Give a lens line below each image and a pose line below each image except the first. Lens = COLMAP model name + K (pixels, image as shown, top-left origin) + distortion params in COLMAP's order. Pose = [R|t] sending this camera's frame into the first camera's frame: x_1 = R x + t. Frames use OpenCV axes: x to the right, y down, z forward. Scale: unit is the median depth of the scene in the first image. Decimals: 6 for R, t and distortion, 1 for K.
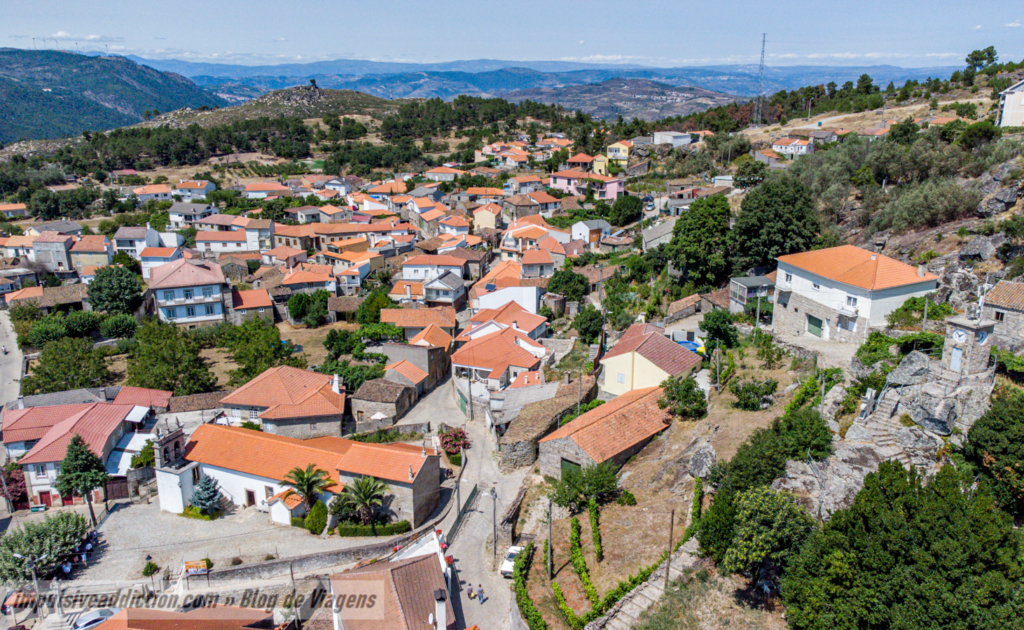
lens RADIAL K [[832.3, 0, 509.3], [0, 832.3, 314.0], [0, 0, 1]] dist [0.006899, 0.036030]
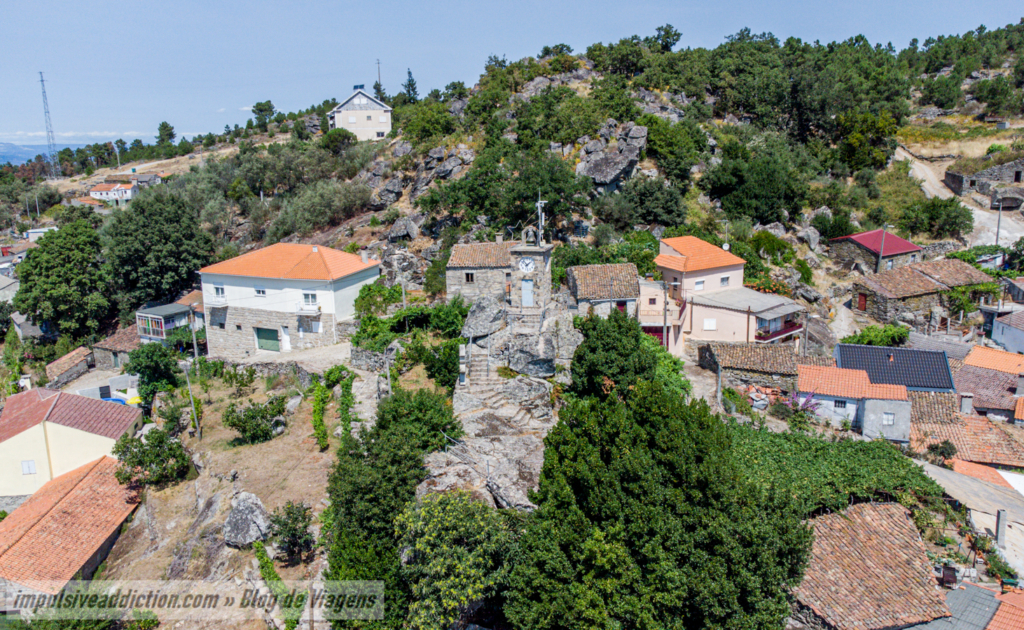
lens RADIAL K [[832.3, 0, 505.5], [0, 832.3, 320.8], [0, 0, 1]] dist [0.006899, 0.036030]
pose [[0.690770, -0.166055, 0.703749, -0.050113], [0.222426, 0.974879, 0.011707, 0.035710], [-0.688014, 0.148445, 0.710352, 0.215966]]
